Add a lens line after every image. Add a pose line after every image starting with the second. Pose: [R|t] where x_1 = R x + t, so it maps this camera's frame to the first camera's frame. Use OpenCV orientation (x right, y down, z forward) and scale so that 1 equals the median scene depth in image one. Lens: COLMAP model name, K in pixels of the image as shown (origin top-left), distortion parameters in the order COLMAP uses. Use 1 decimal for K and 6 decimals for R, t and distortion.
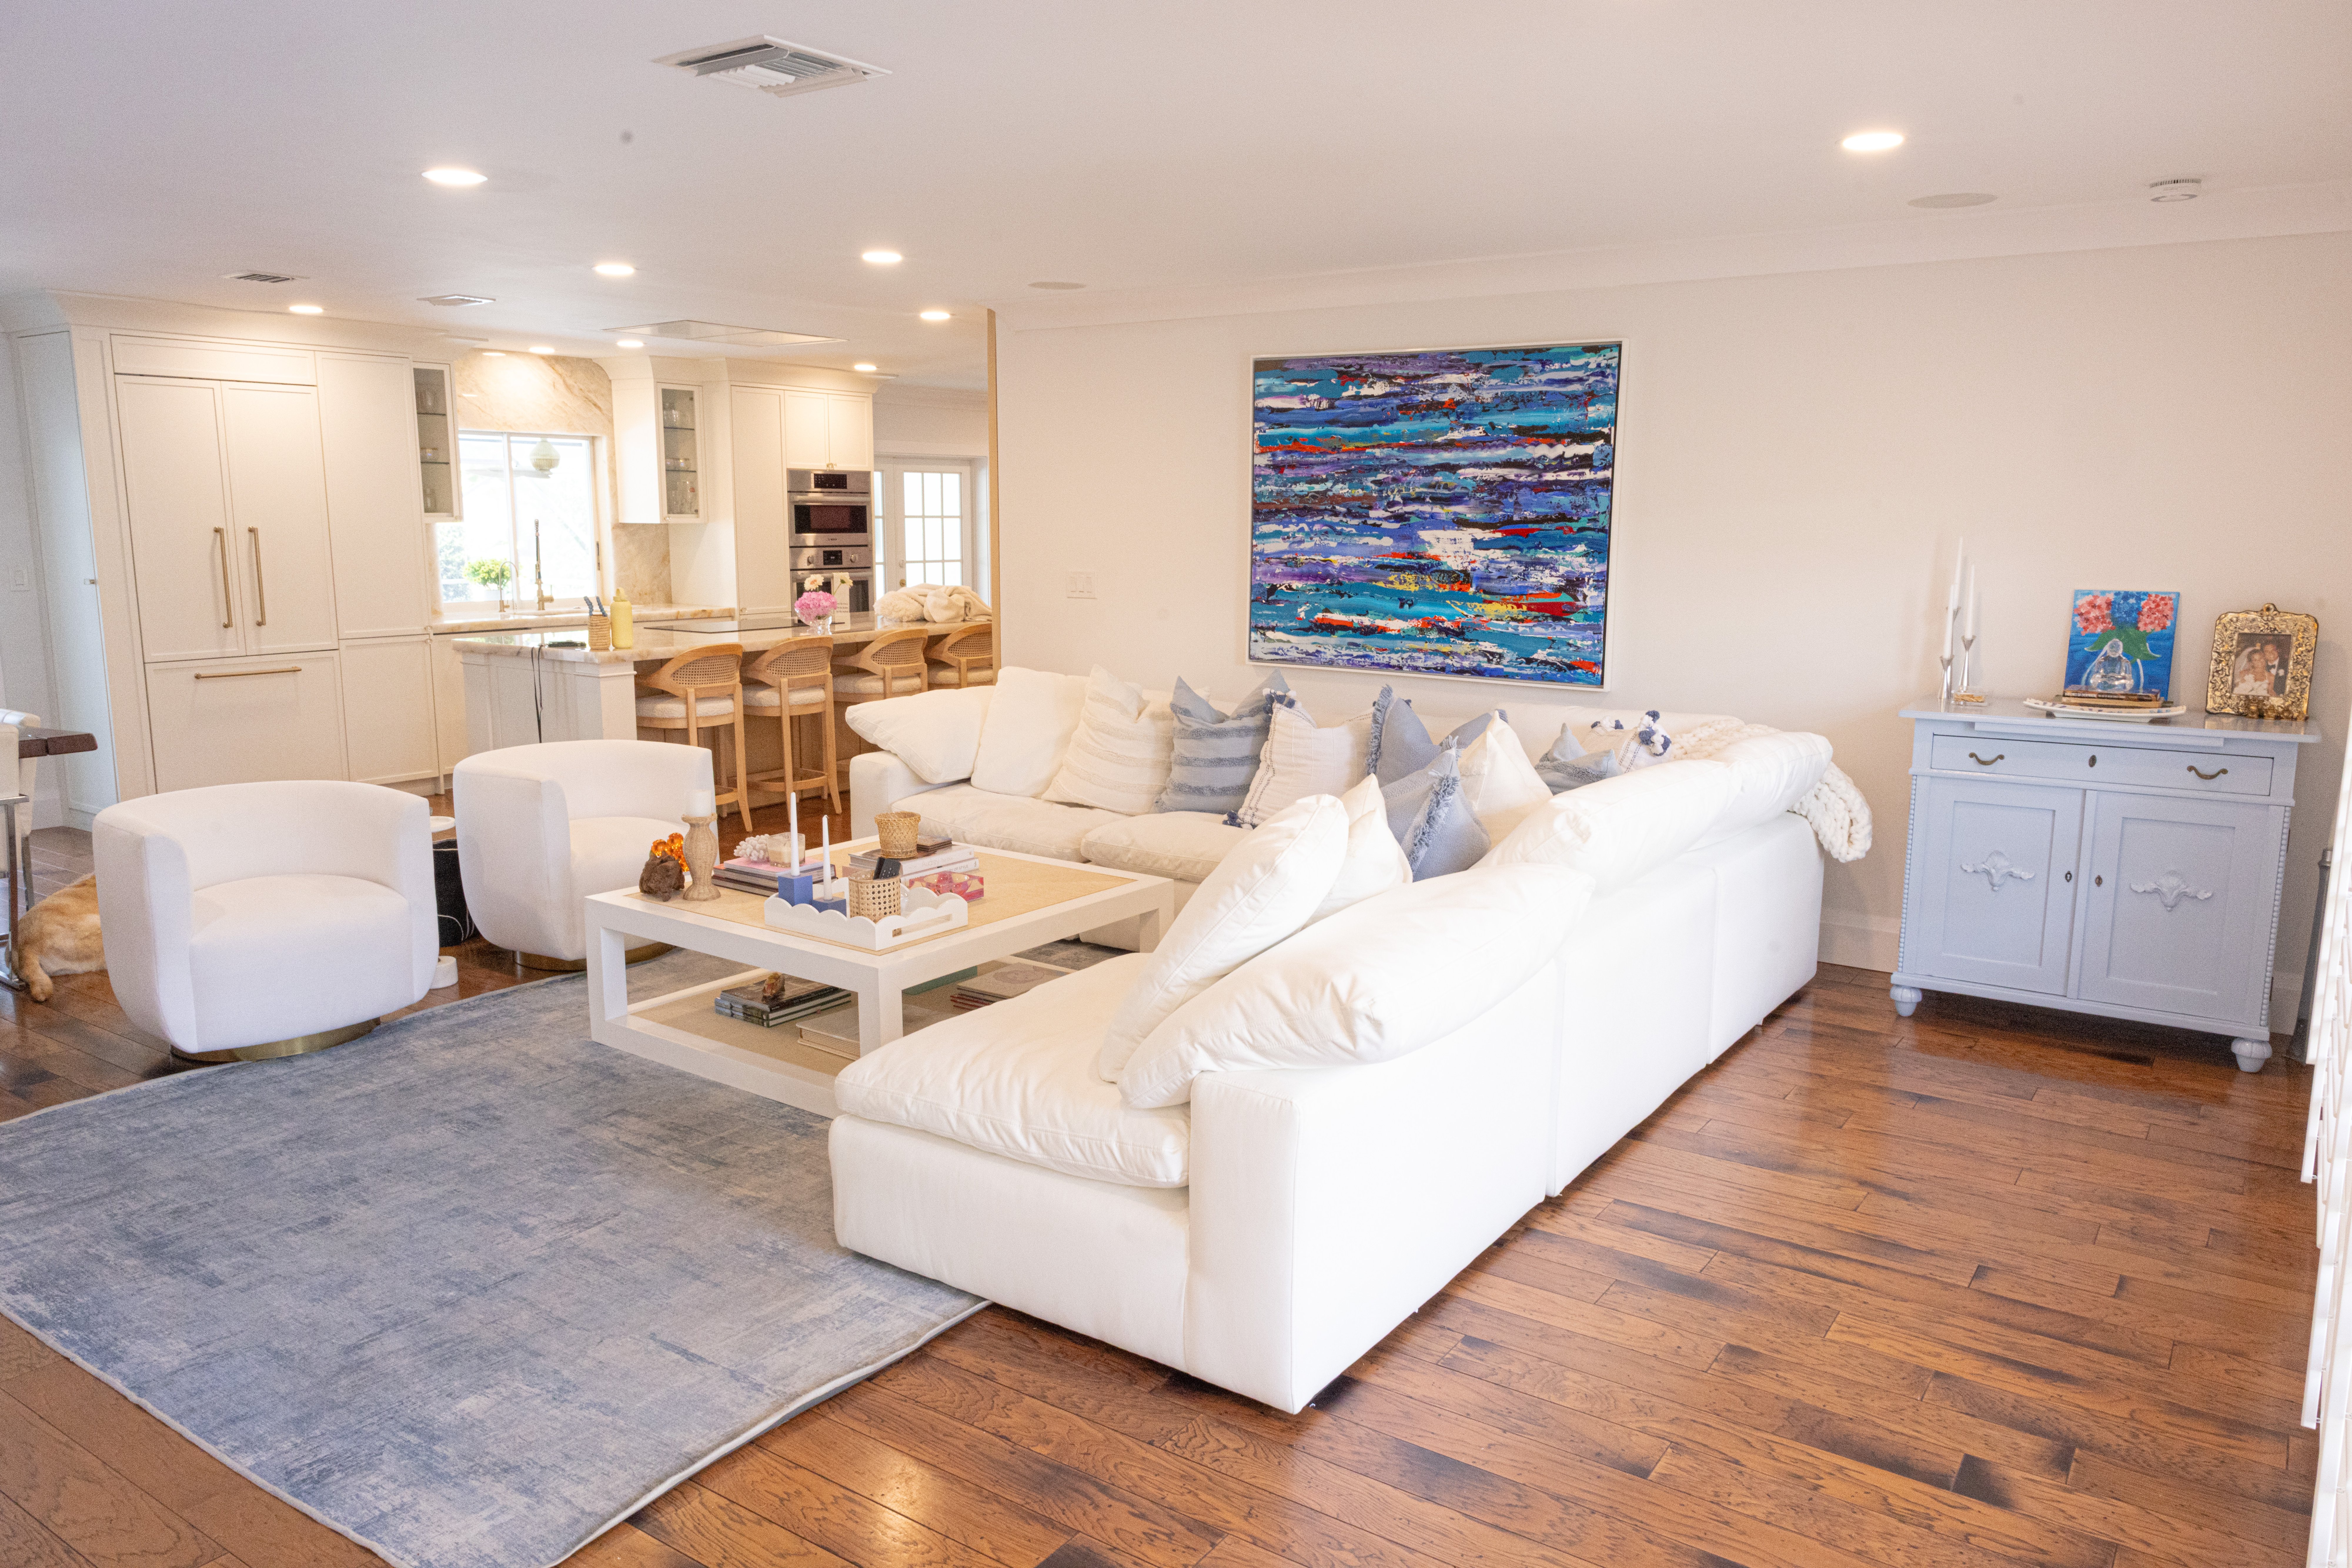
lens RADIAL K [[1614.5, 0, 1176.0], [0, 1614.5, 784.0], [0, 0, 1]] dist [0.009311, 0.004586]
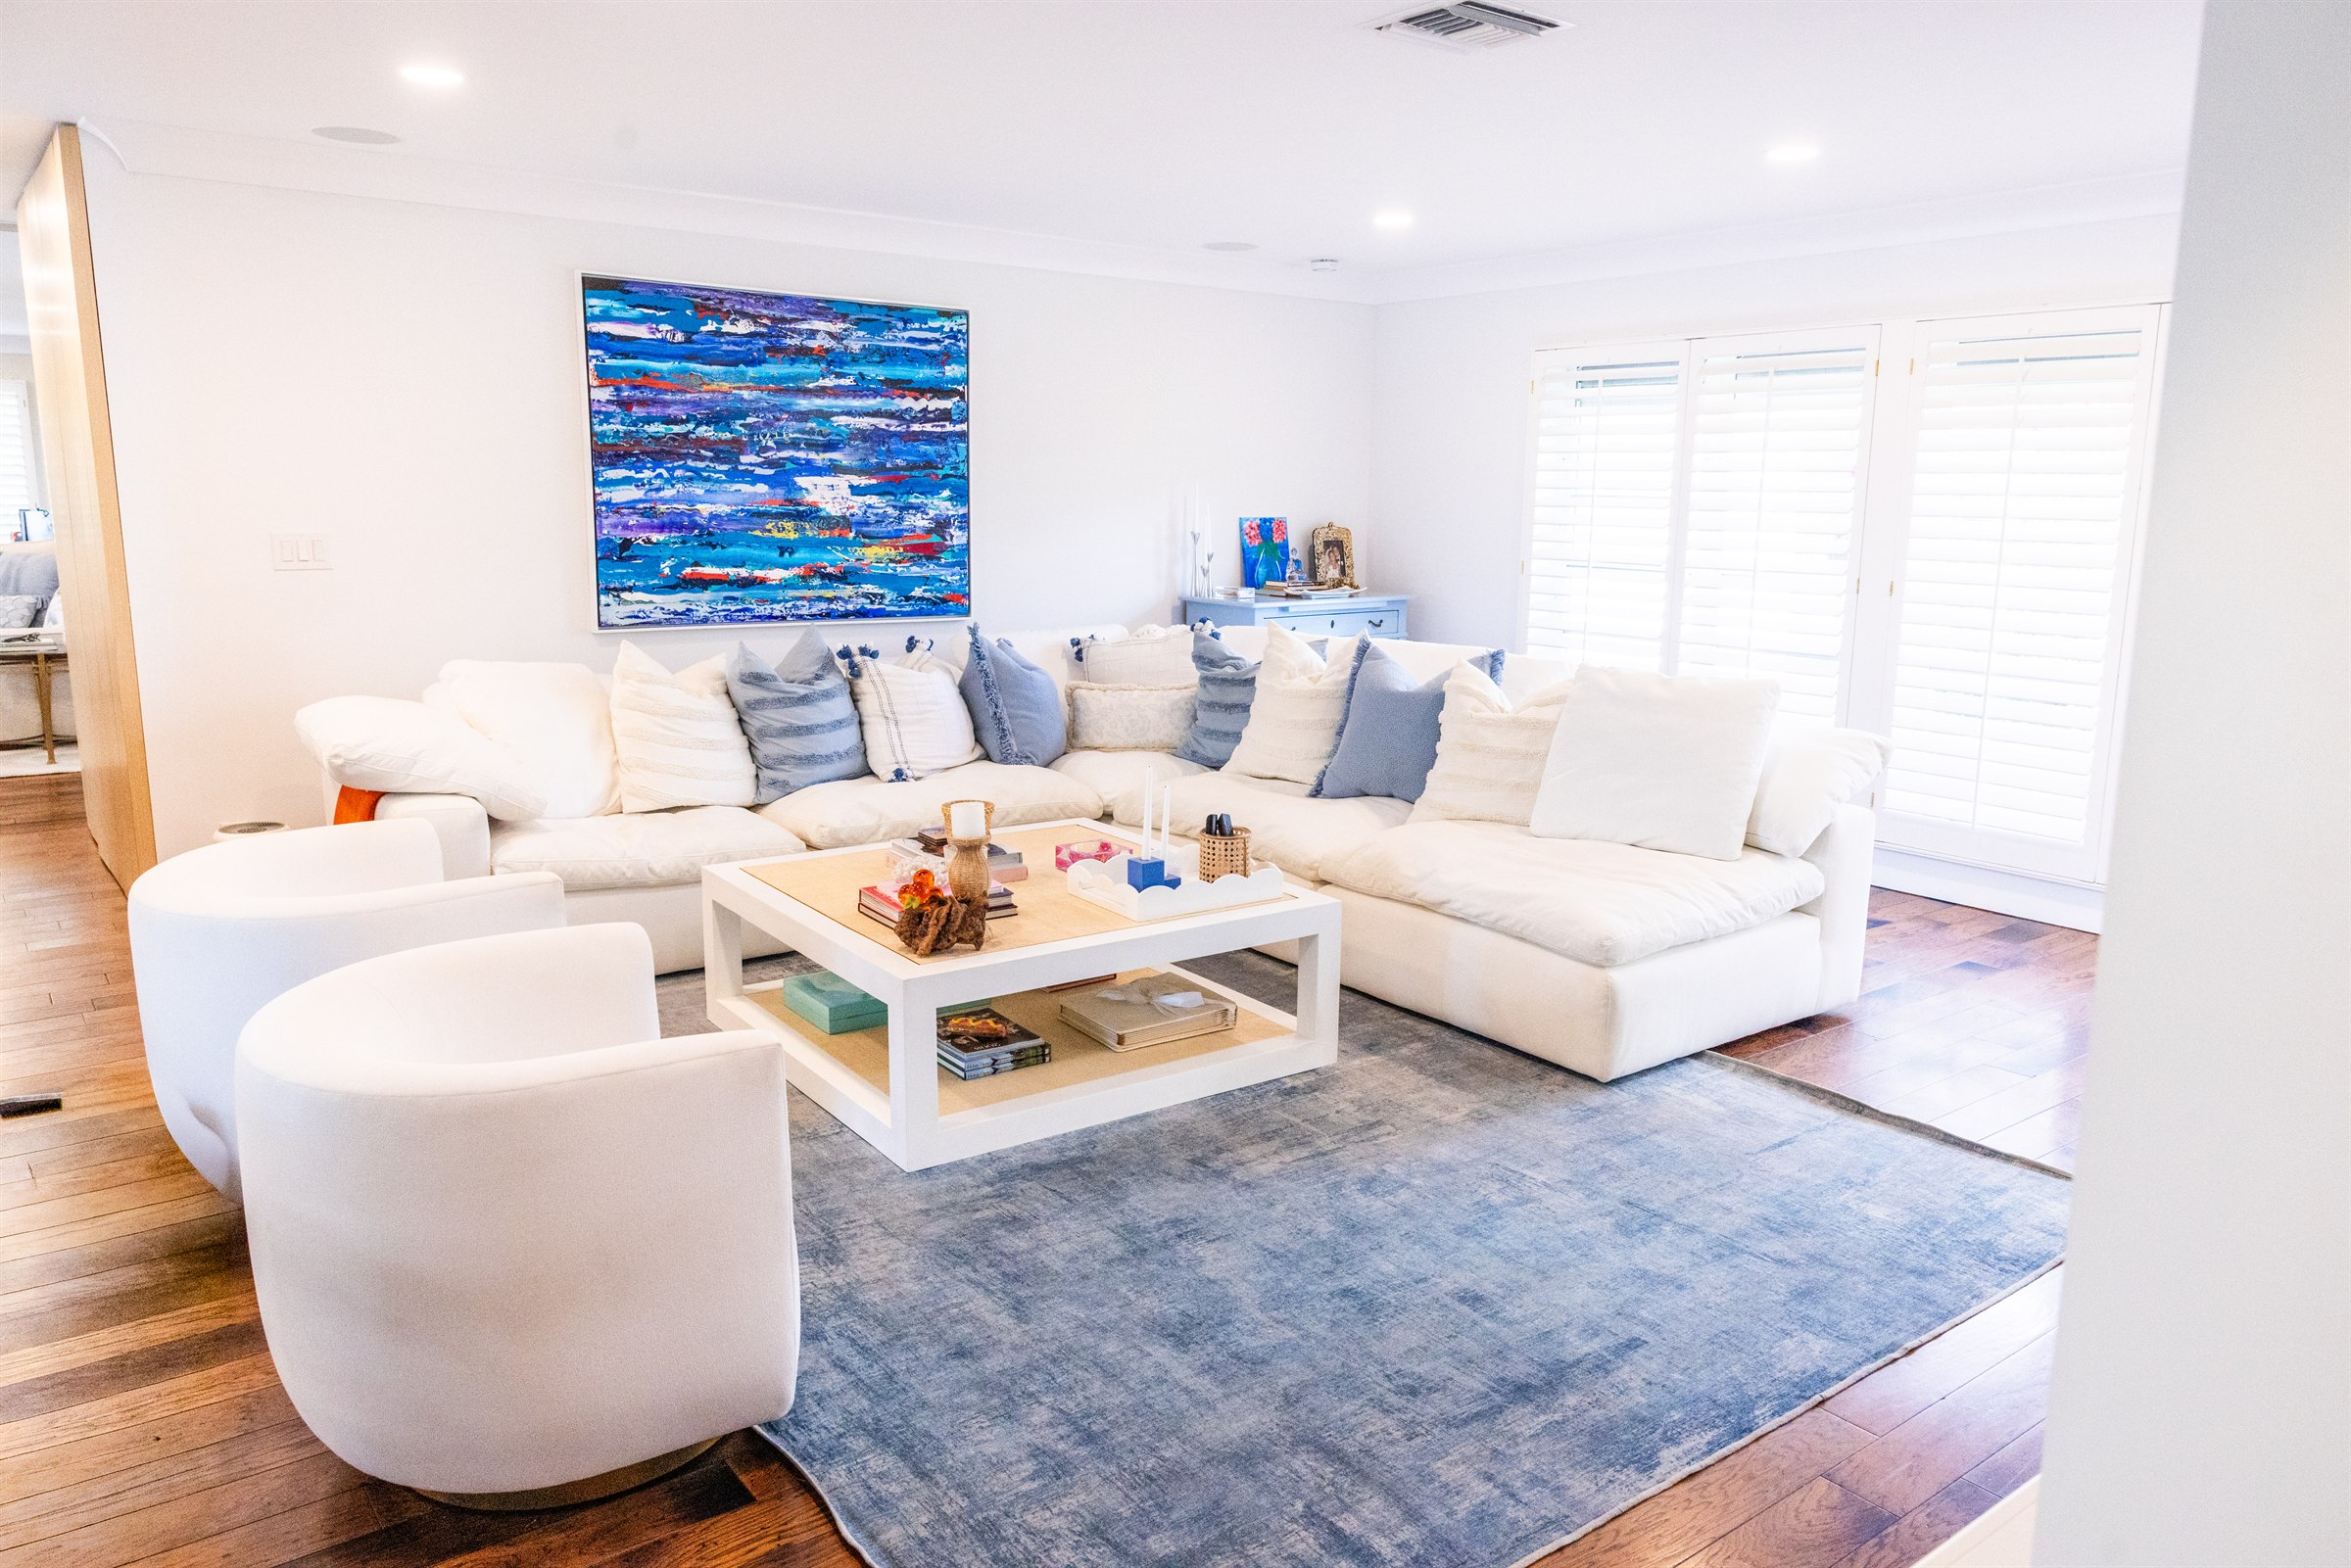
lens RADIAL K [[1613.9, 0, 1175.5], [0, 1613.9, 784.0], [0, 0, 1]] dist [0.009311, 0.004586]
pose [[0.317280, -0.175390, 0.931972, -0.743051], [0.147611, 0.979904, 0.134158, -0.072275], [-0.936773, 0.095004, 0.336794, 0.474591]]
